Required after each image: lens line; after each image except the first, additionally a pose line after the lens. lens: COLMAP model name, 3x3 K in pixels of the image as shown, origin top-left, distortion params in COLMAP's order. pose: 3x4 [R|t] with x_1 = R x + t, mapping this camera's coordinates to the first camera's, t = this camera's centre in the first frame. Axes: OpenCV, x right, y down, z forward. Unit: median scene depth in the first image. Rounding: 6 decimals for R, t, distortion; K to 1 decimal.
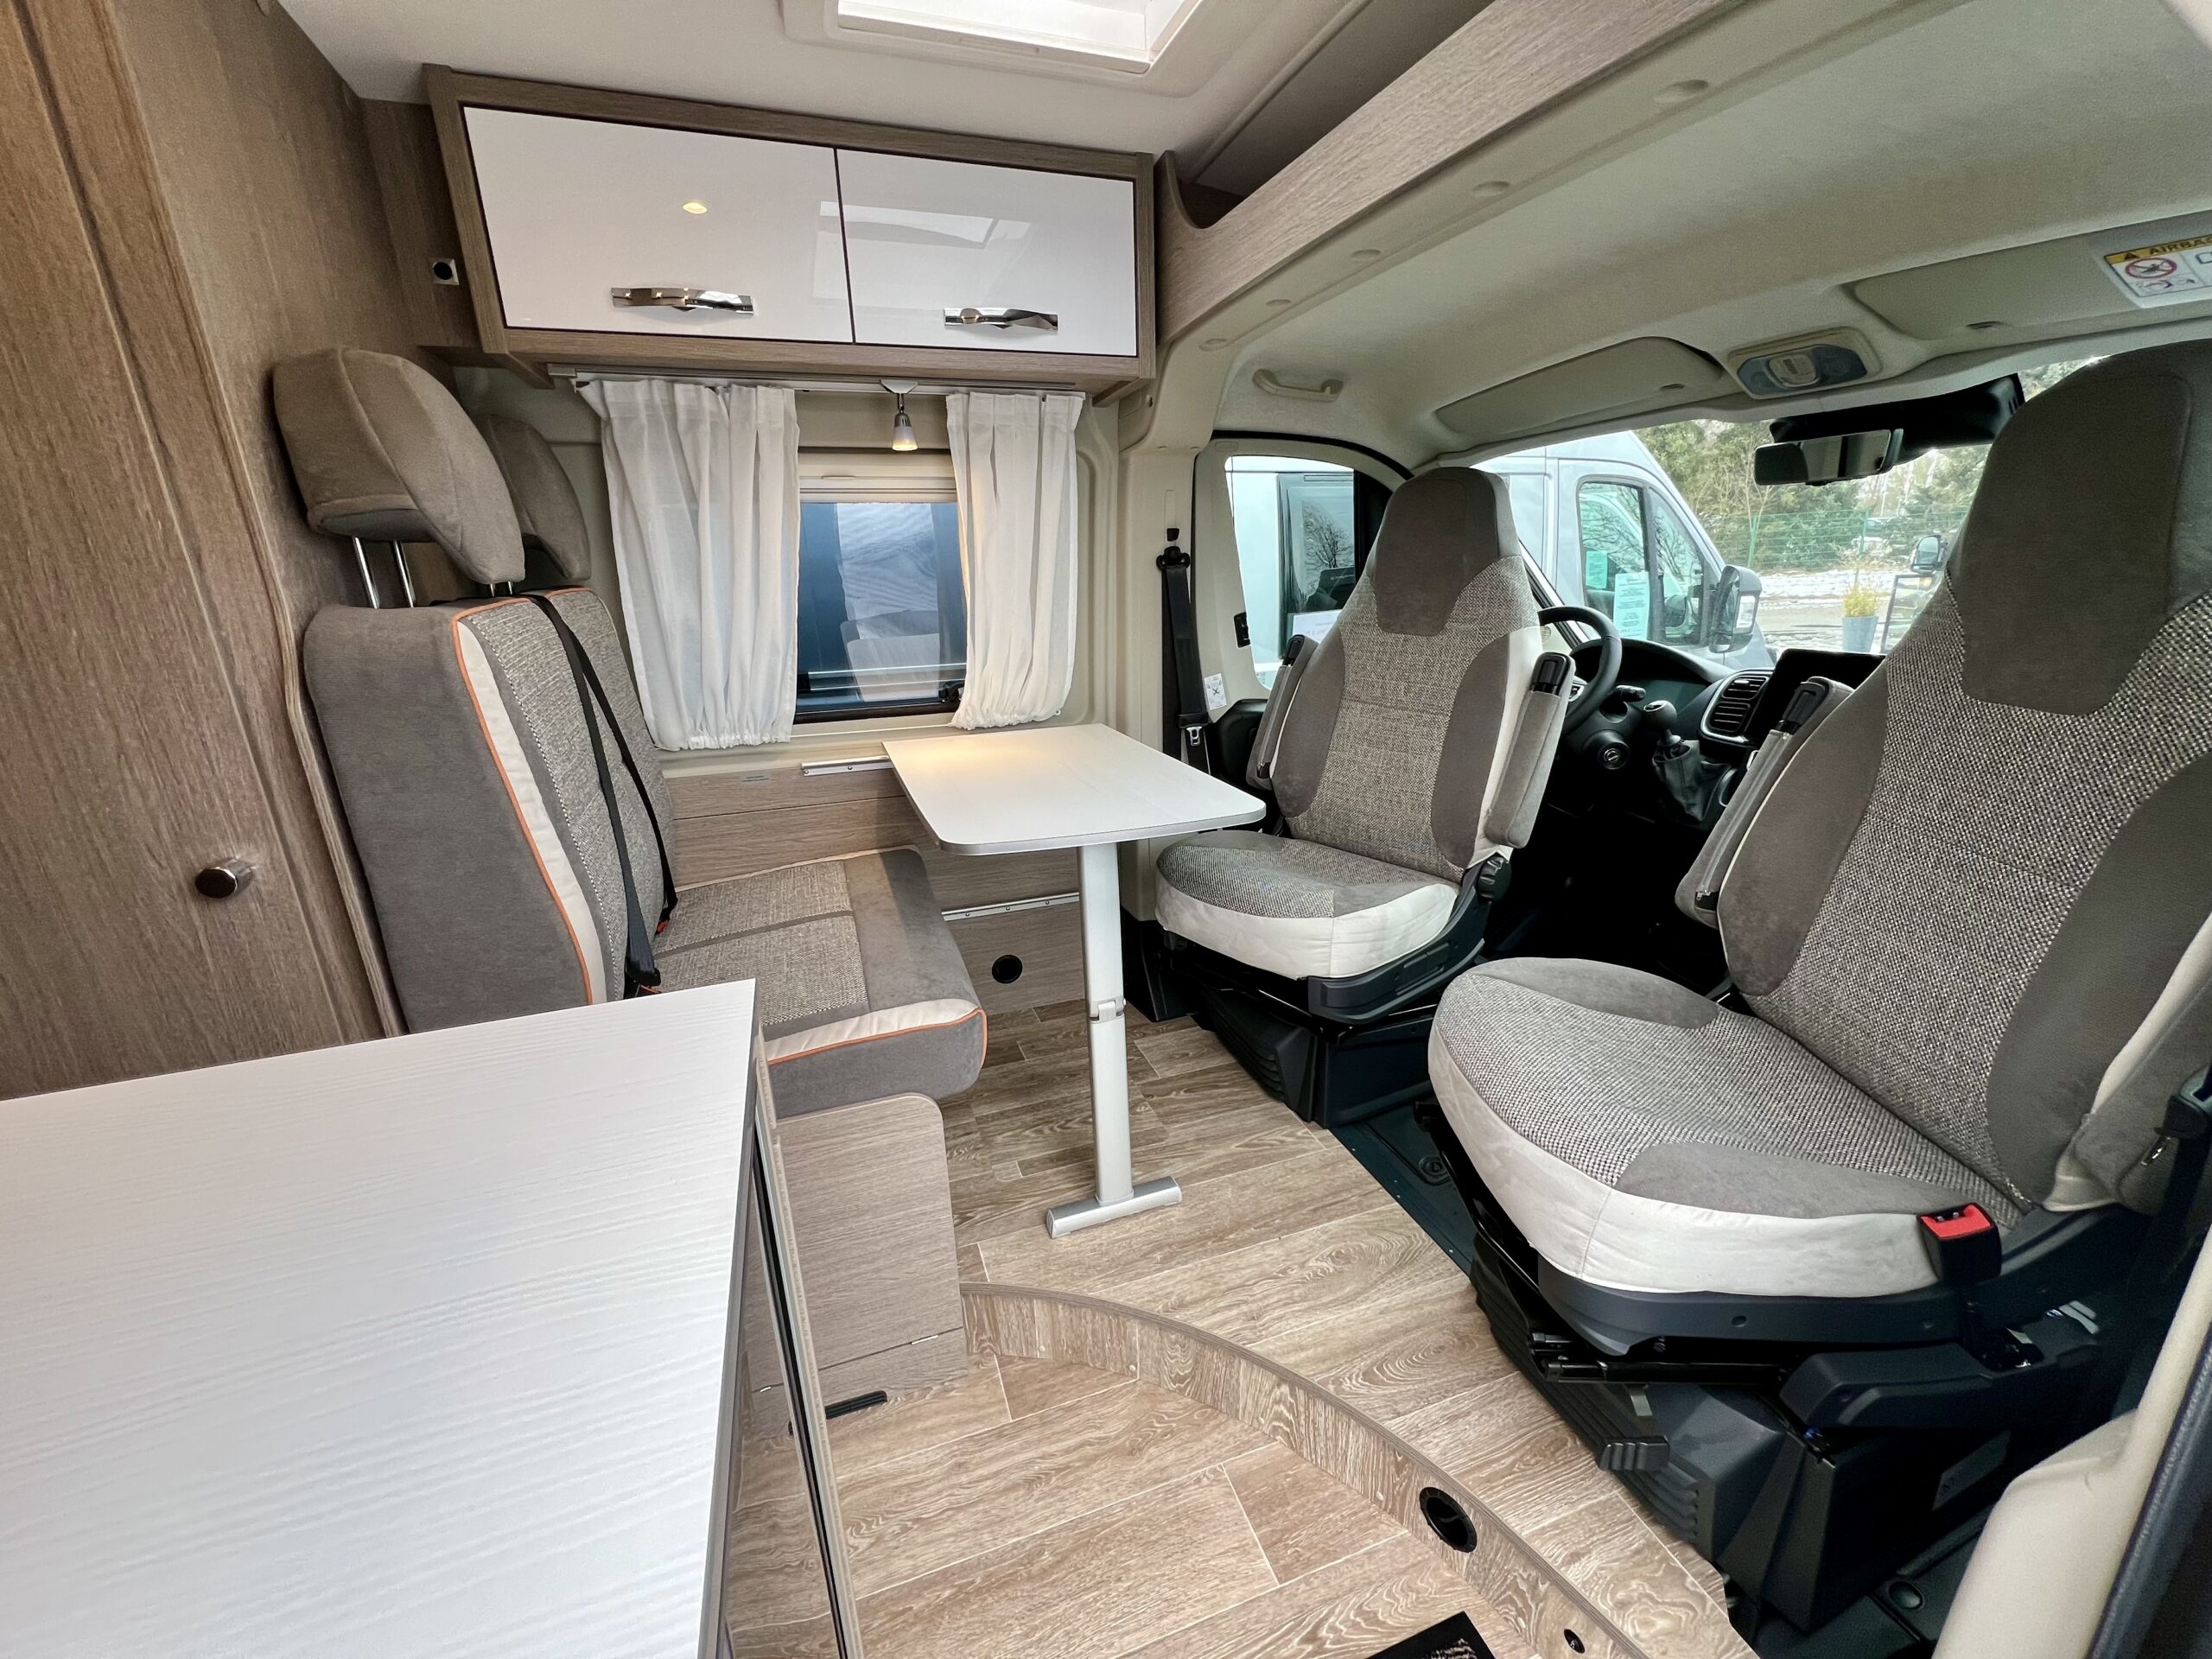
lens RADIAL K [[886.6, 0, 1106.0], [0, 886.6, 829.5], [0, 0, 1]] dist [-0.001491, -0.000568]
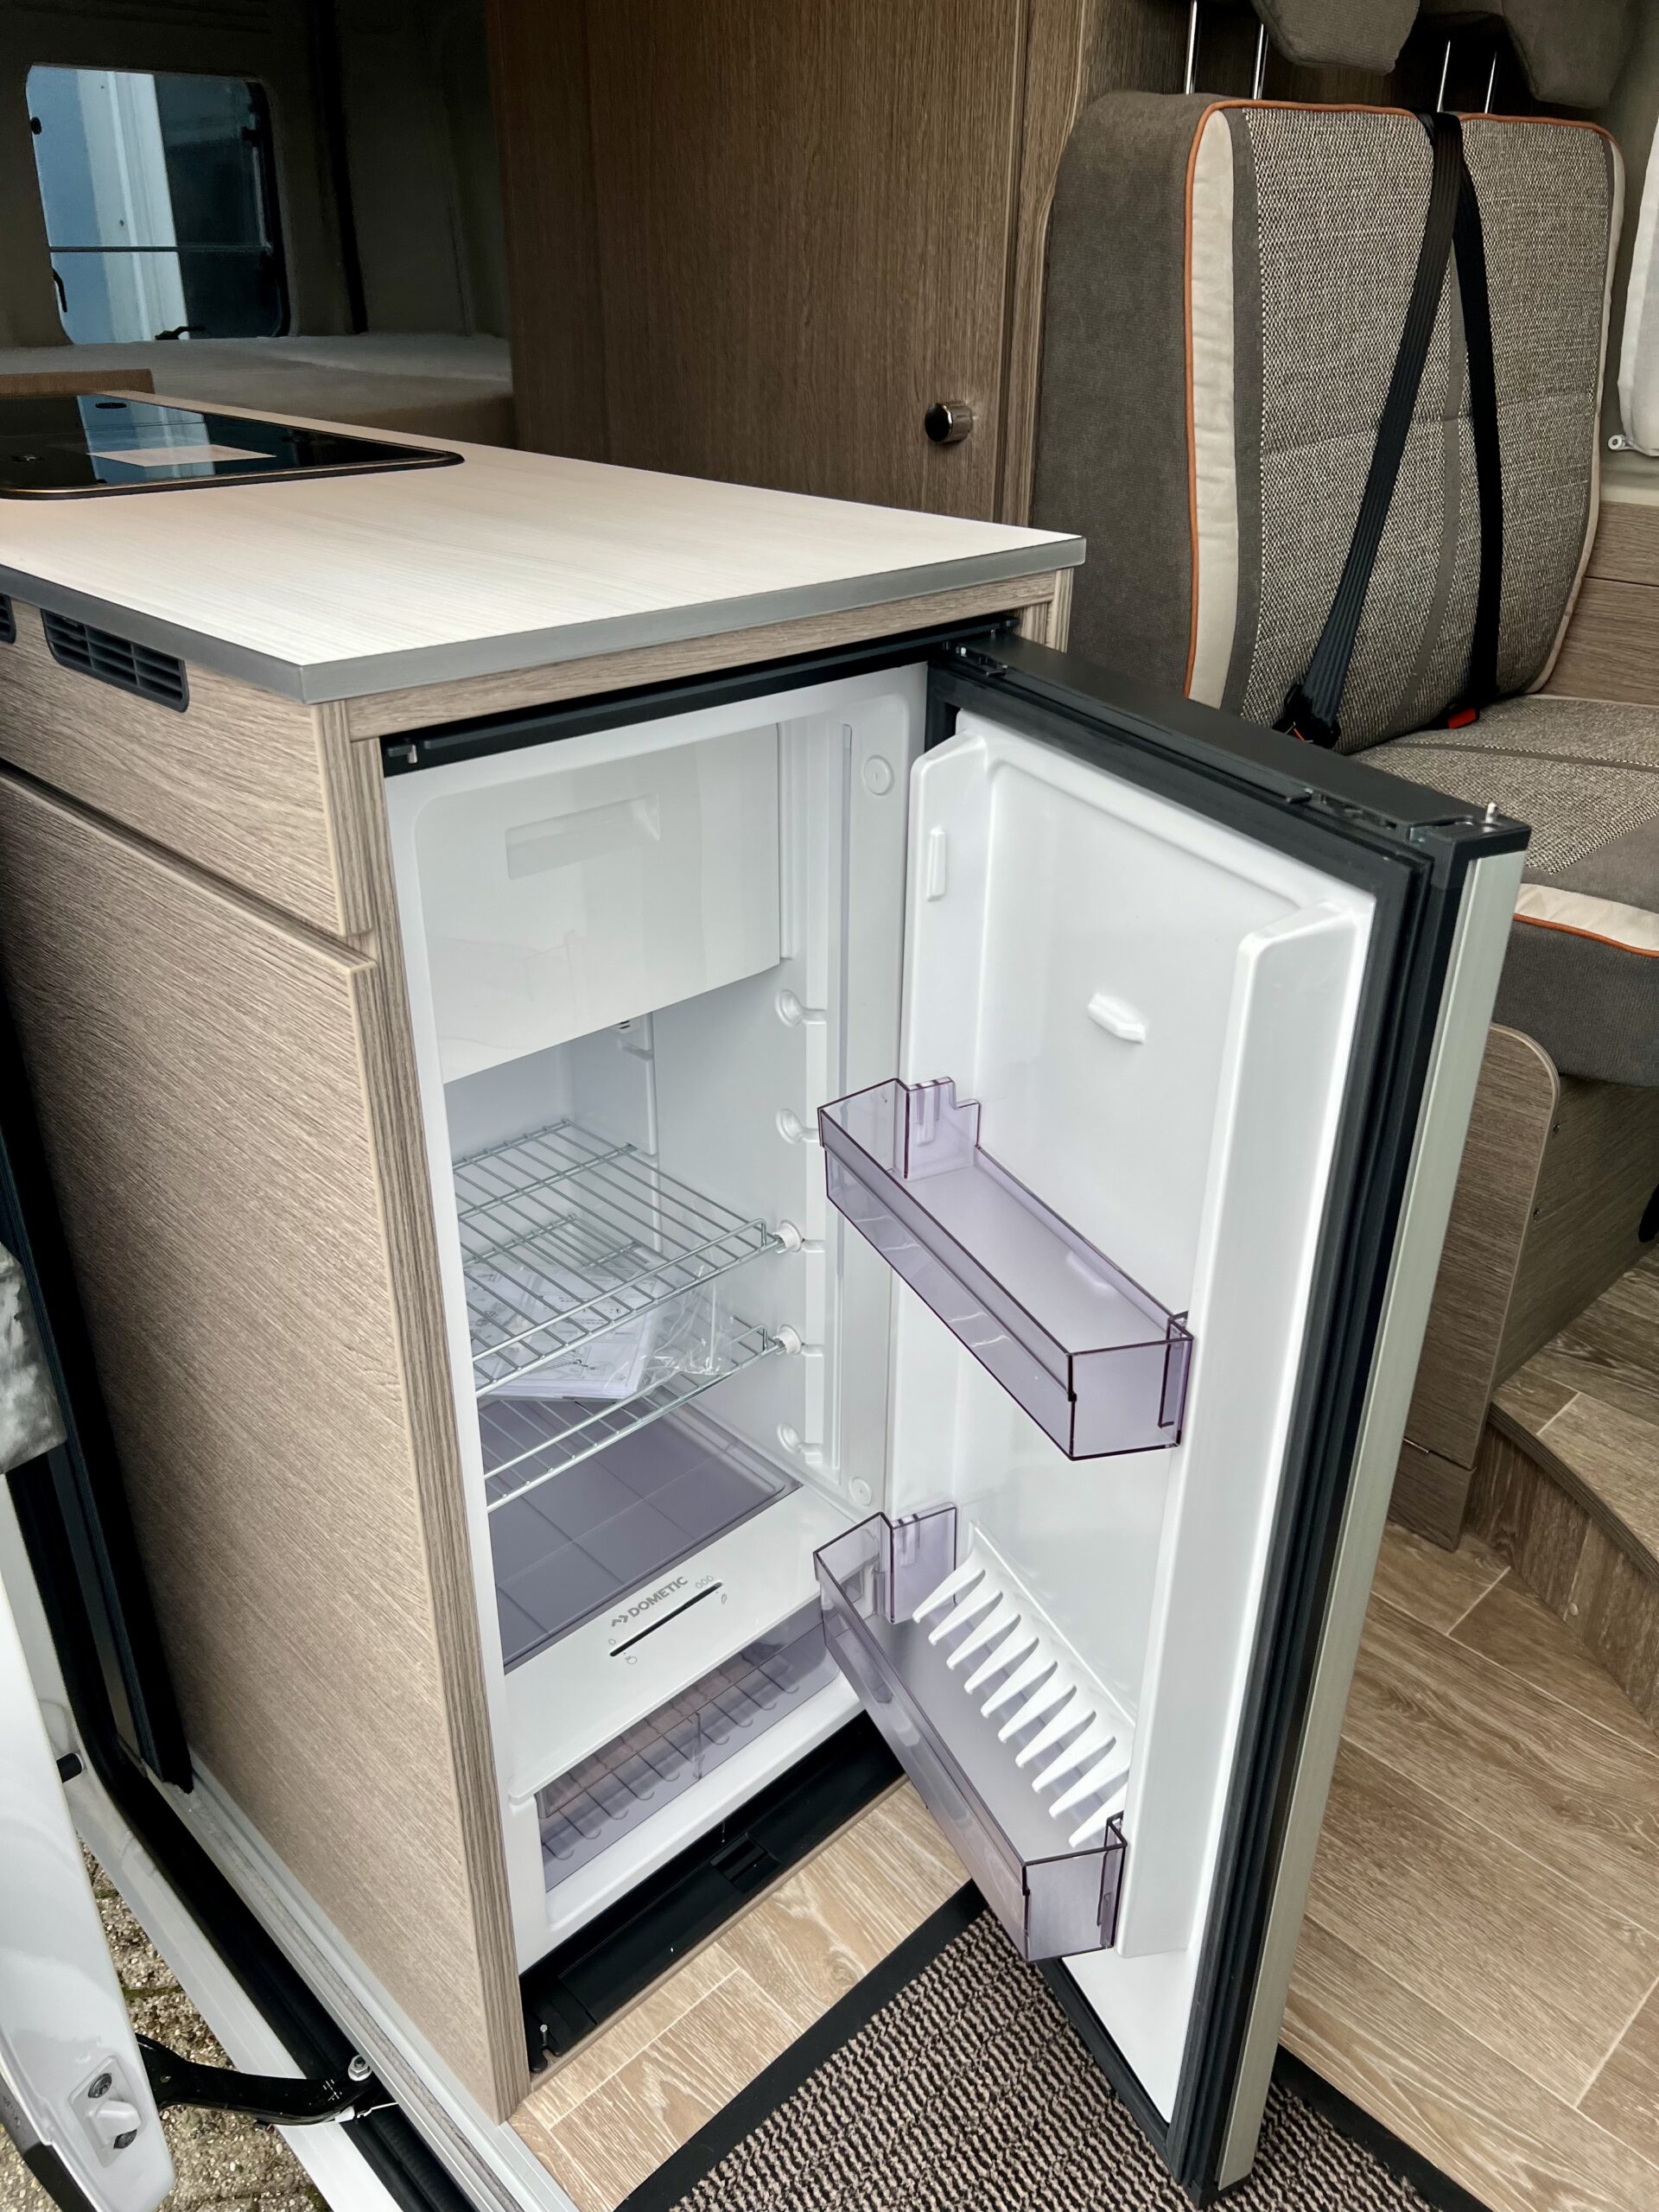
lens RADIAL K [[1667.5, 0, 829.5], [0, 1667.5, 1106.0], [0, 0, 1]] dist [-0.004651, -0.006674]
pose [[0.427742, 0.449599, -0.784154, 0.517852], [-0.289647, 0.889953, 0.352262, 0.095653], [0.856237, 0.076451, 0.510895, 0.059445]]
